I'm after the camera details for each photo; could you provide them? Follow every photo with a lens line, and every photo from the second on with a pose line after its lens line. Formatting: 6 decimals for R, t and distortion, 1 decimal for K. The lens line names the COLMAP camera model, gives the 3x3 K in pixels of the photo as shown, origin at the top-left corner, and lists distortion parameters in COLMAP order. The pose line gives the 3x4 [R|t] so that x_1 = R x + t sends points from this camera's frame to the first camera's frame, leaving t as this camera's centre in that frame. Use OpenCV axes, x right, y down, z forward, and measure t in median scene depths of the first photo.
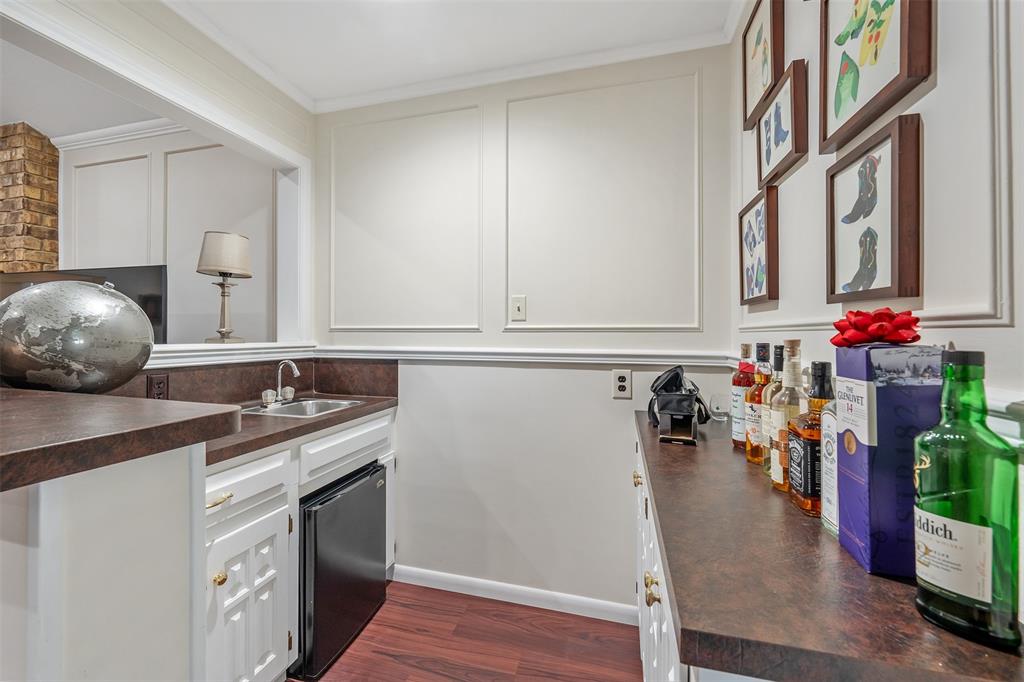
lens RADIAL K [[404.2, 0, 507.3], [0, 404.2, 328.6], [0, 0, 1]] dist [0.003179, 0.000116]
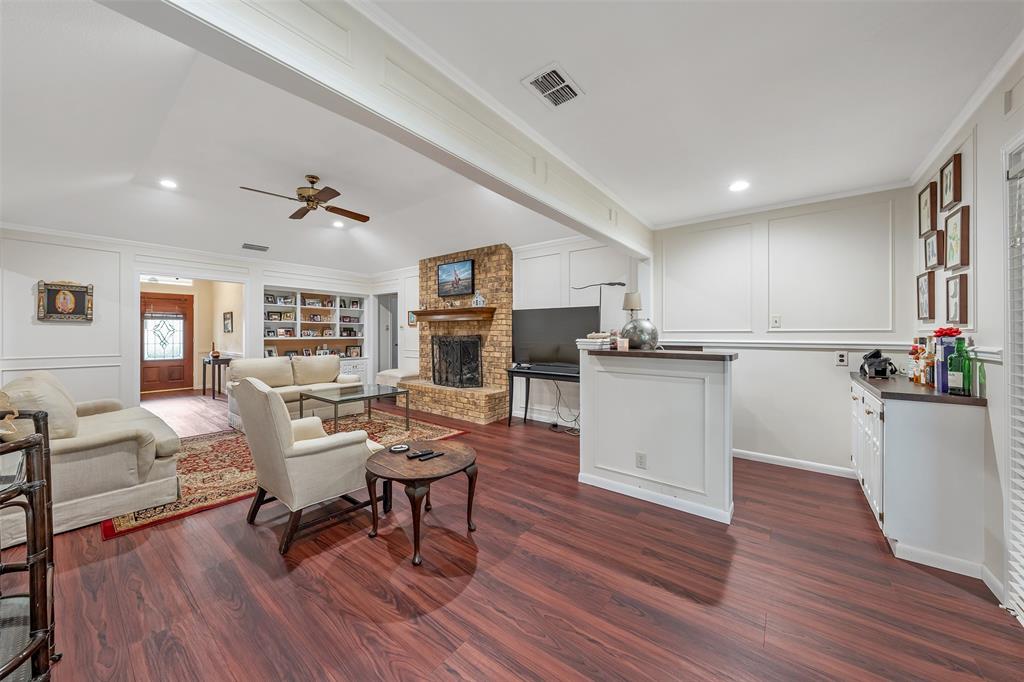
lens RADIAL K [[355.7, 0, 510.3], [0, 355.7, 334.6], [0, 0, 1]] dist [-0.006540, -0.000115]
pose [[0.921506, -0.003066, -0.388353, -0.668306], [0.009605, 0.999843, 0.014898, -0.029096], [0.388246, -0.017459, 0.921390, -1.524541]]
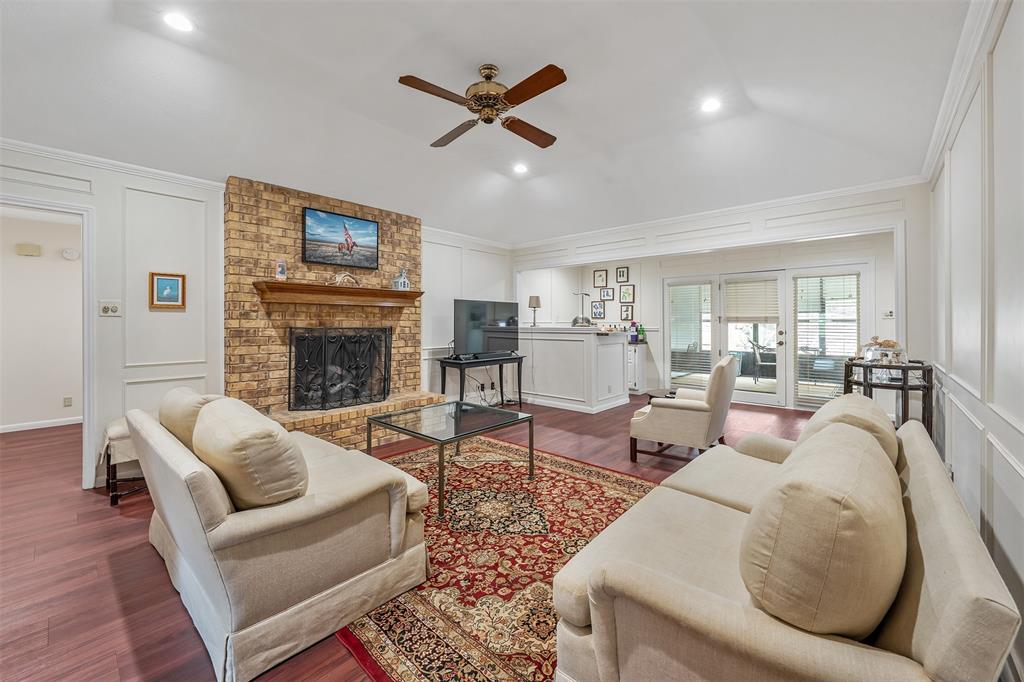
lens RADIAL K [[404.2, 0, 505.4], [0, 404.2, 325.0], [0, 0, 1]] dist [0.003179, 0.000116]
pose [[0.461464, -0.009019, 0.887113, -4.863267], [-0.006650, 0.999885, 0.013625, -0.033209], [-0.887134, -0.012187, 0.461350, -0.500850]]
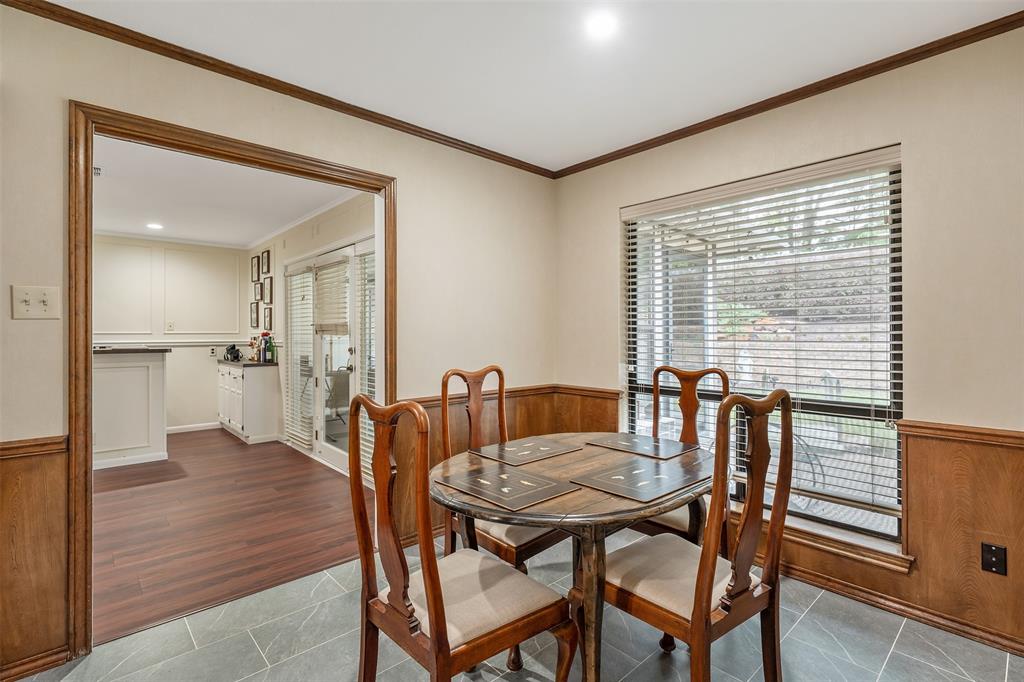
lens RADIAL K [[489.8, 0, 512.9], [0, 489.8, 326.0], [0, 0, 1]] dist [-0.000201, 0.000017]
pose [[0.541462, 0.004567, 0.840713, -1.951753], [-0.004509, 0.999987, -0.002528, -0.068740], [-0.840713, -0.002422, 0.541475, -3.550124]]
